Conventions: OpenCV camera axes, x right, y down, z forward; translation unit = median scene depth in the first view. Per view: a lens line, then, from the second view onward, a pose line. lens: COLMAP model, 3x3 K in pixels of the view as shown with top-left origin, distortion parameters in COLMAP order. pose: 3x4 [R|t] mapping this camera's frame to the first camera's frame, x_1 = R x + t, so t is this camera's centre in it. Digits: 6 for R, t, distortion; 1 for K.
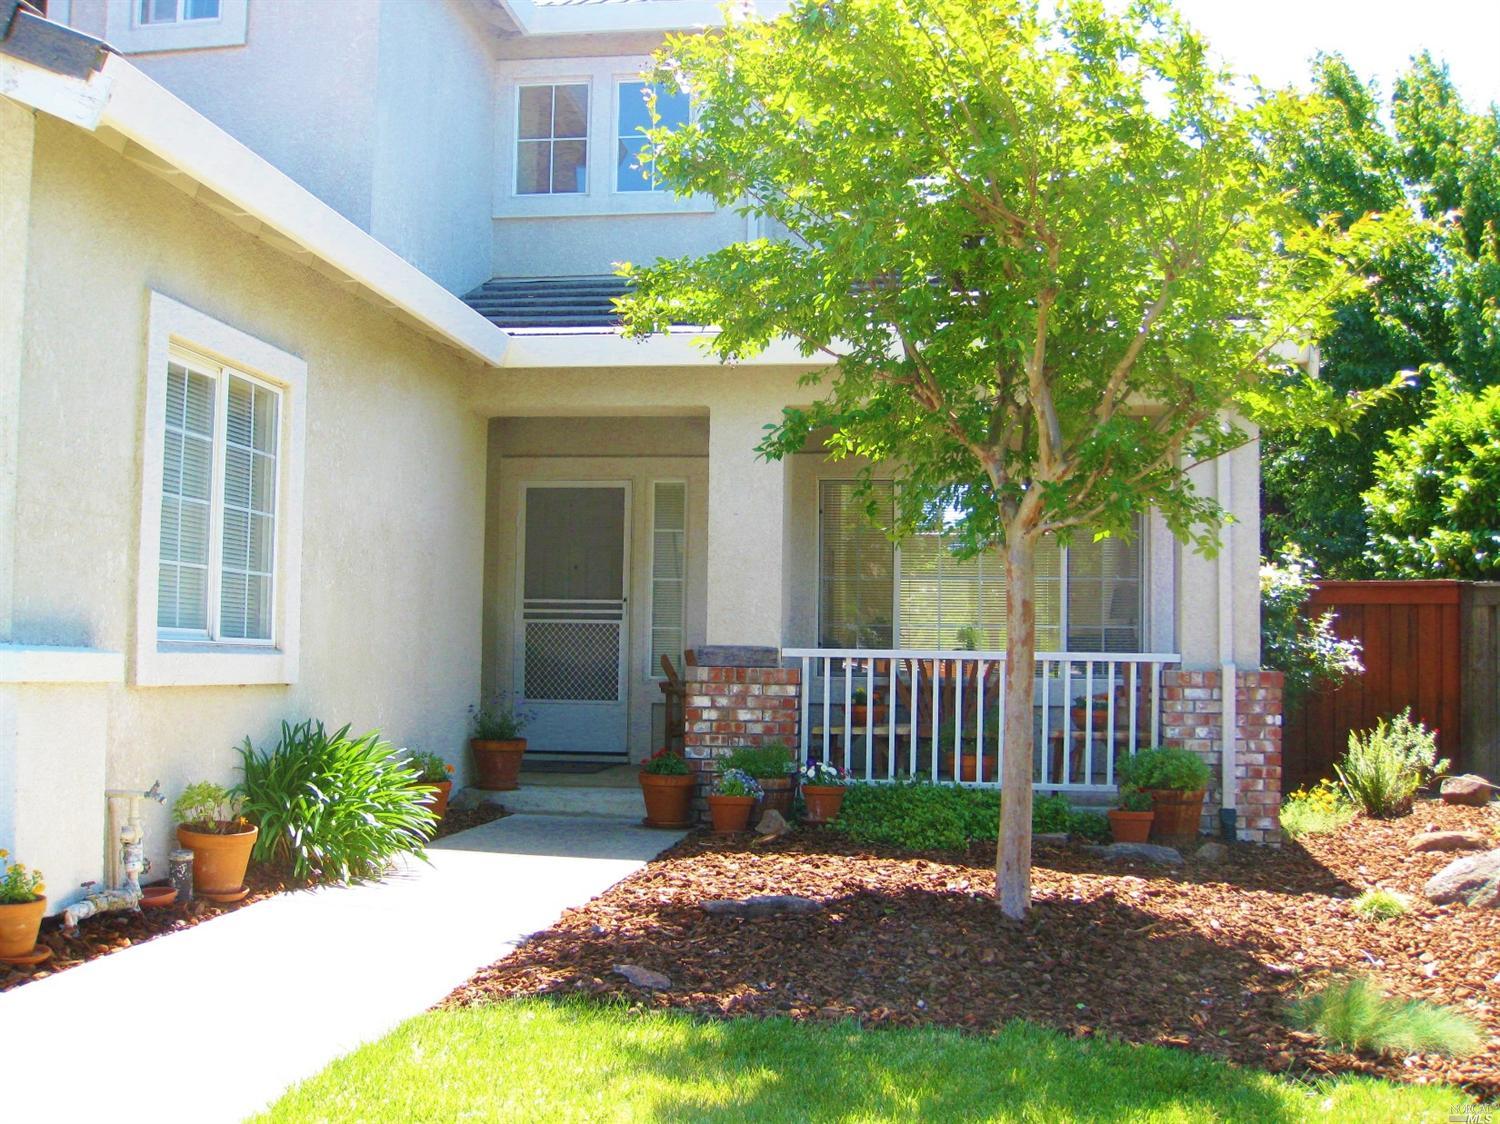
lens RADIAL K [[1664.3, 0, 748.1], [0, 1664.3, 572.2], [0, 0, 1]] dist [-0.141893, 0.000000]
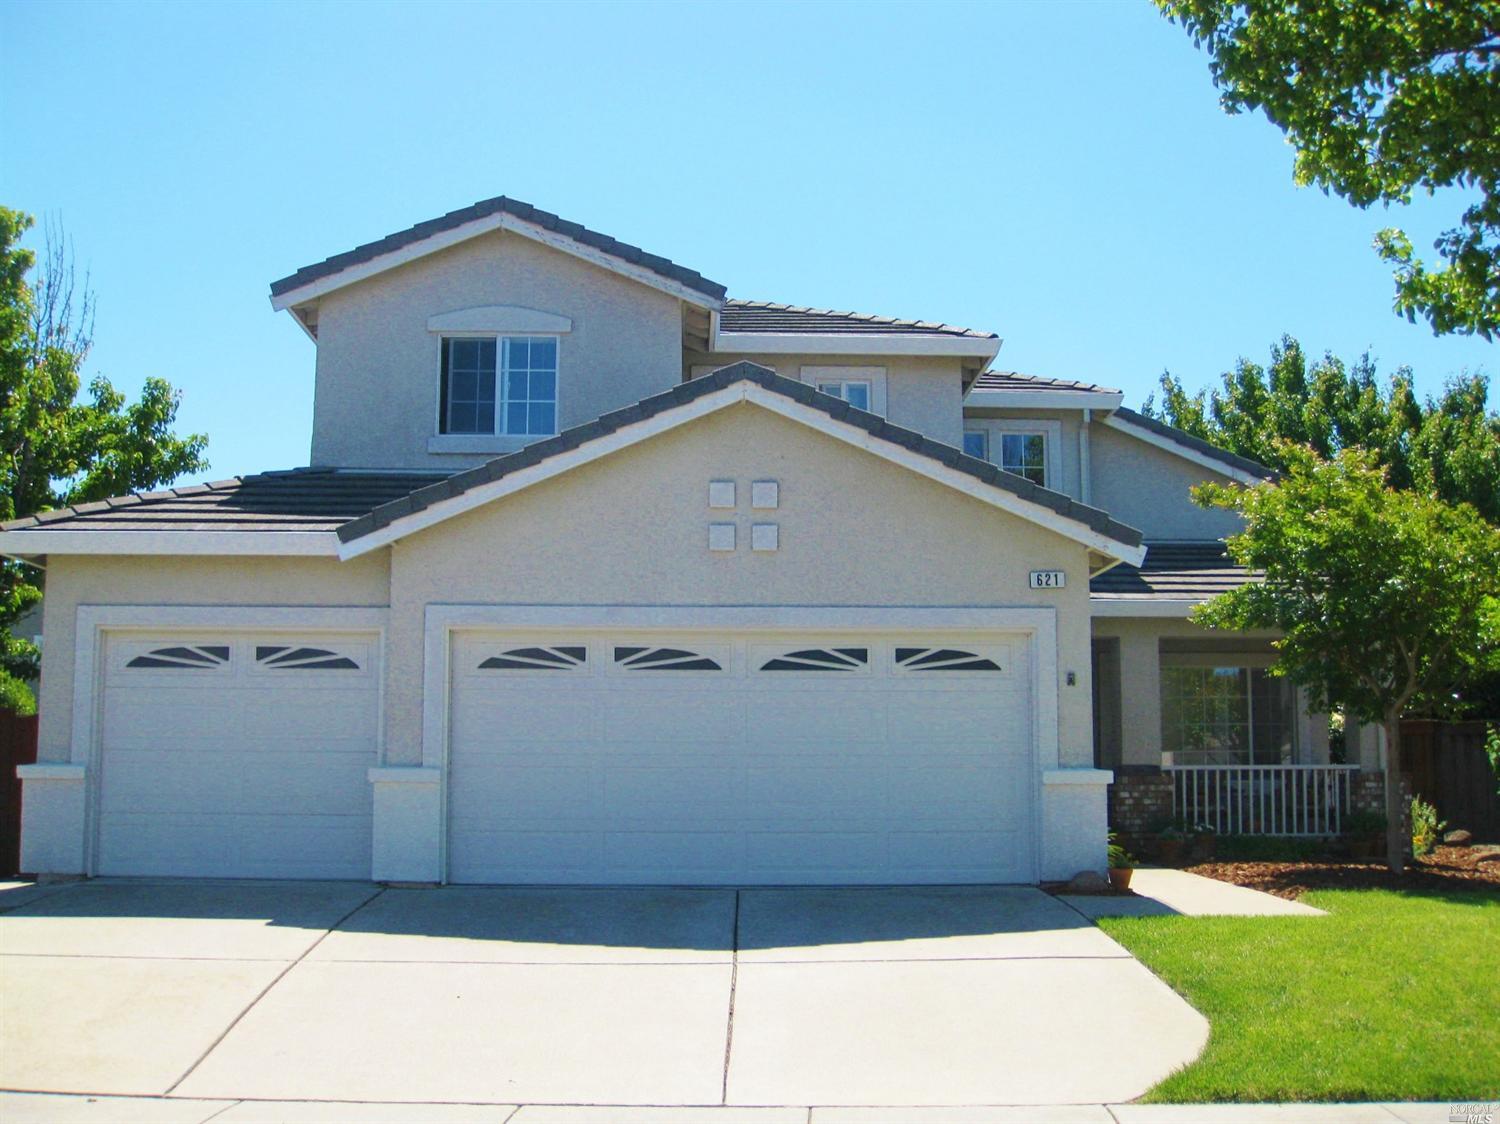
lens RADIAL K [[1664.3, 0, 743.1], [0, 1664.3, 563.0], [0, 0, 1]] dist [-0.141893, 0.000000]
pose [[0.986241, 0.010731, 0.164965, -0.779261], [0.001824, 0.997124, -0.075768, -0.043978], [-0.165304, 0.075026, 0.983385, -0.792884]]
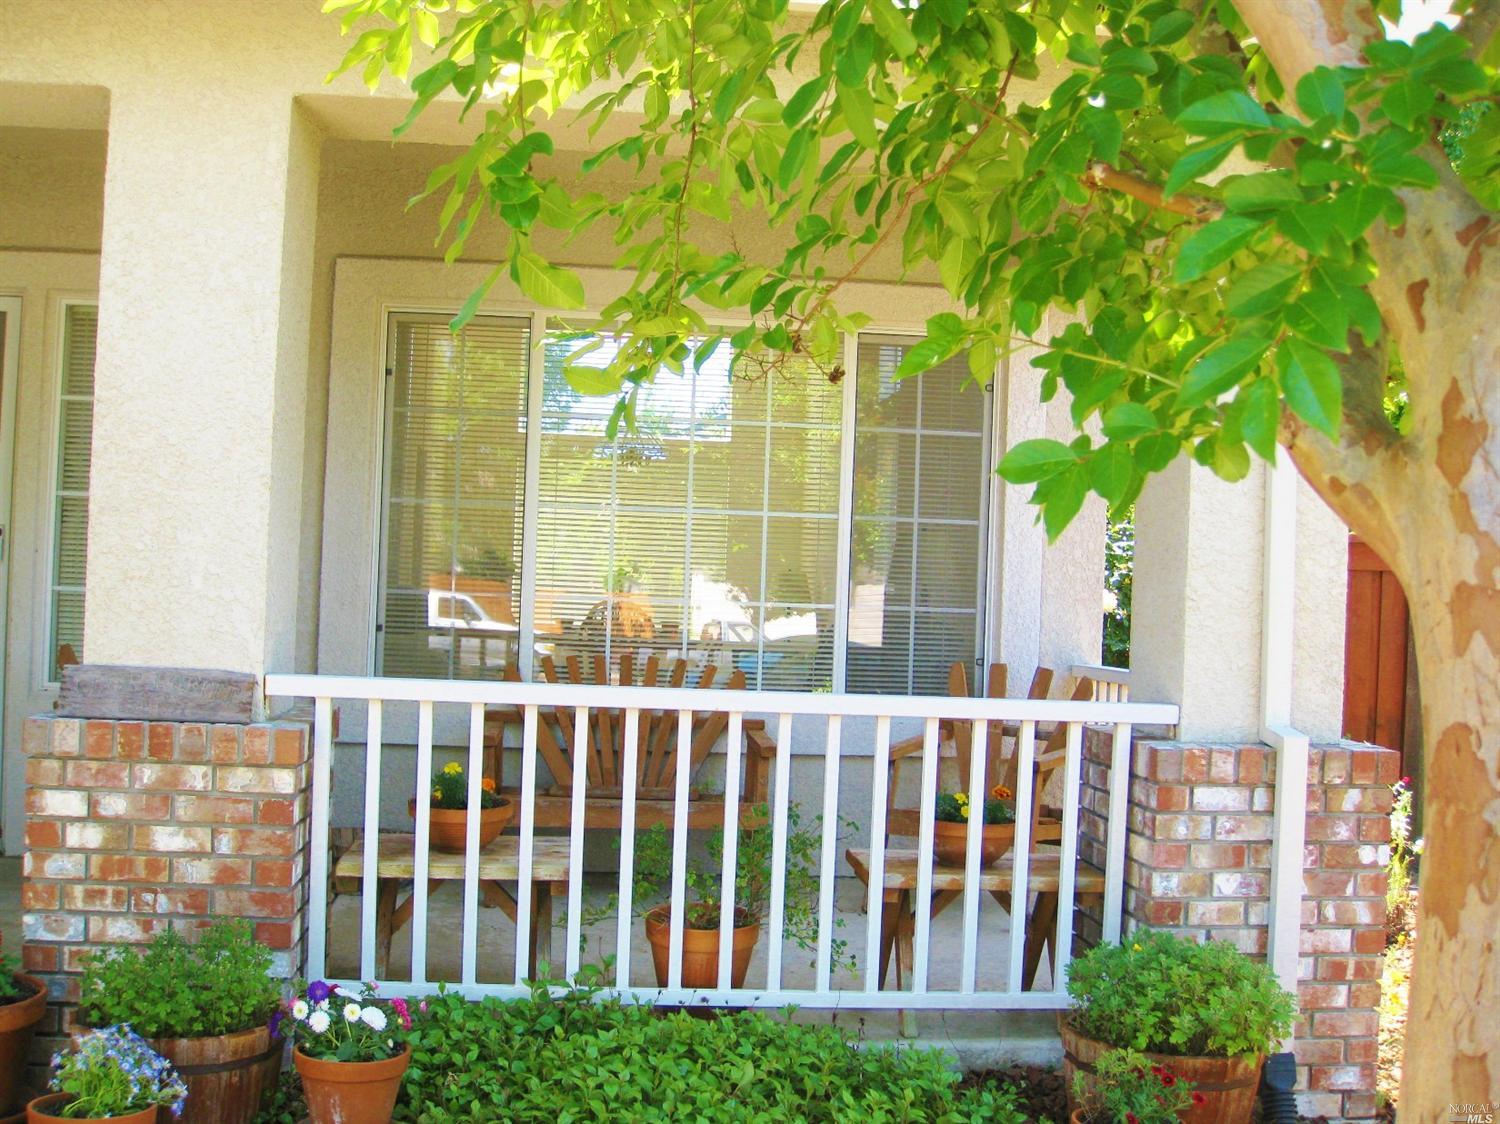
lens RADIAL K [[1664.3, 0, 755.7], [0, 1664.3, 561.7], [0, 0, 1]] dist [-0.141893, 0.000000]
pose [[0.971254, 0.025113, 0.236716, 0.042551], [-0.035813, 0.998517, 0.041012, -0.004002], [-0.235335, -0.048310, 0.970713, 0.591378]]
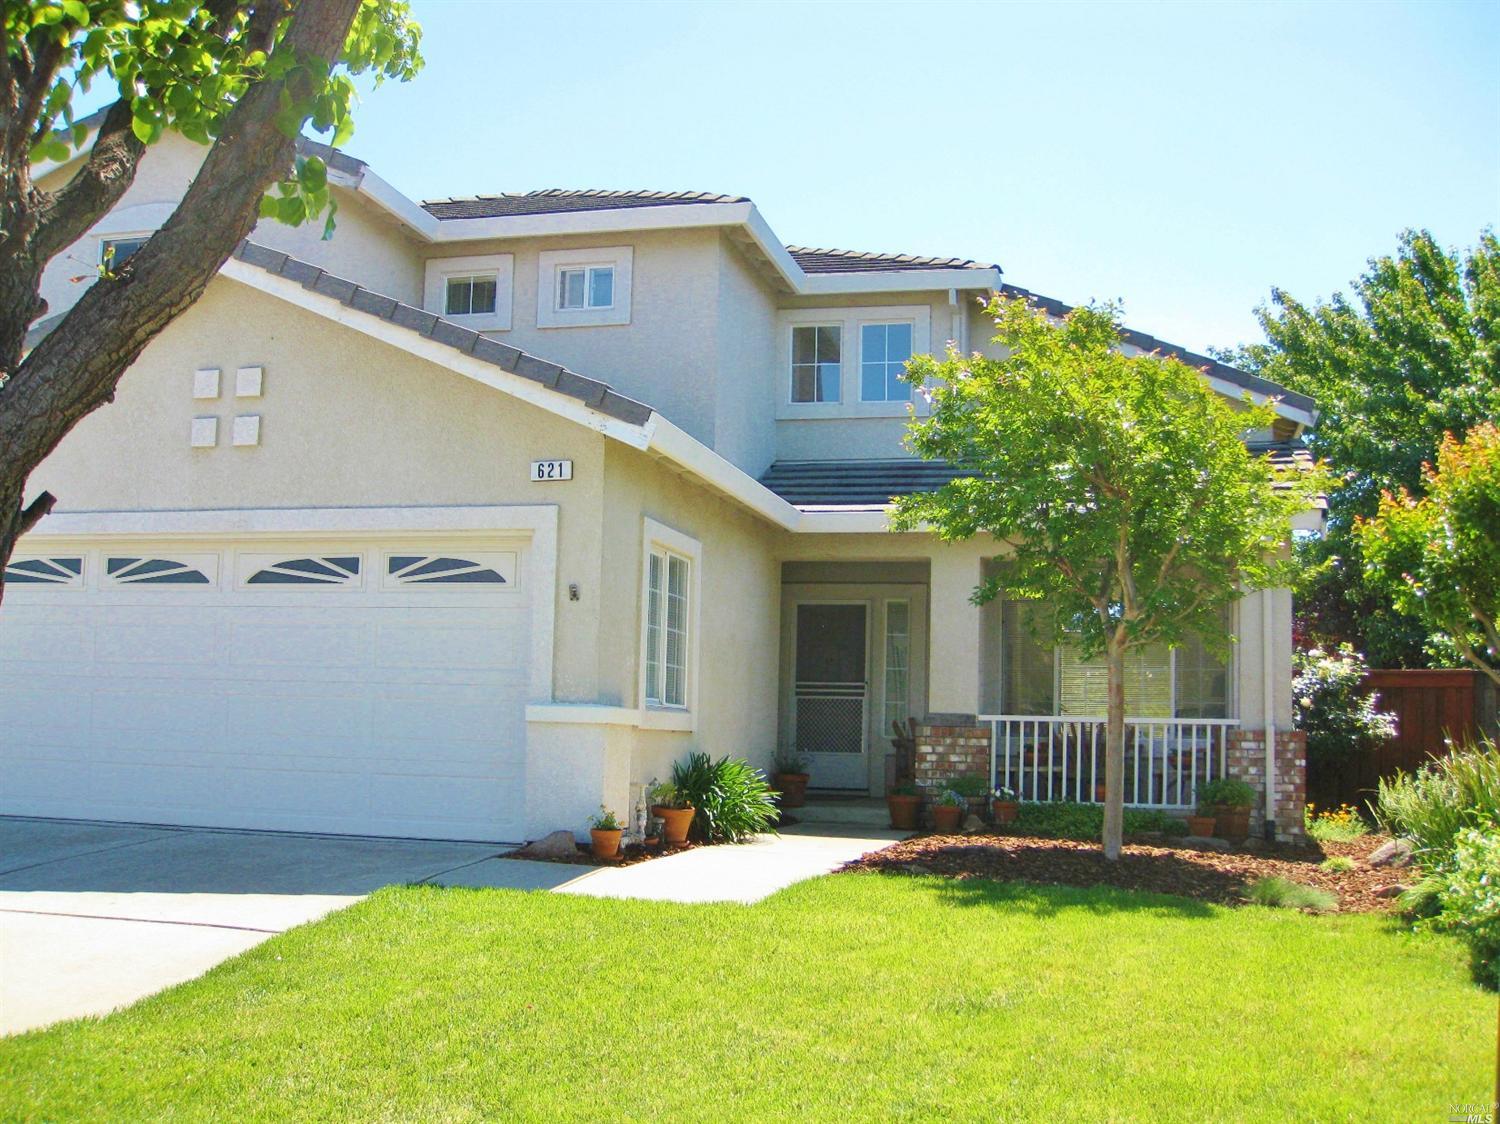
lens RADIAL K [[1664.3, 0, 751.6], [0, 1664.3, 562.3], [0, 0, 1]] dist [-0.141893, 0.000000]
pose [[0.994564, -0.000932, -0.104126, -0.029248], [-0.004746, 0.998515, -0.054267, -0.011225], [0.104022, 0.054466, 0.993083, -0.566778]]
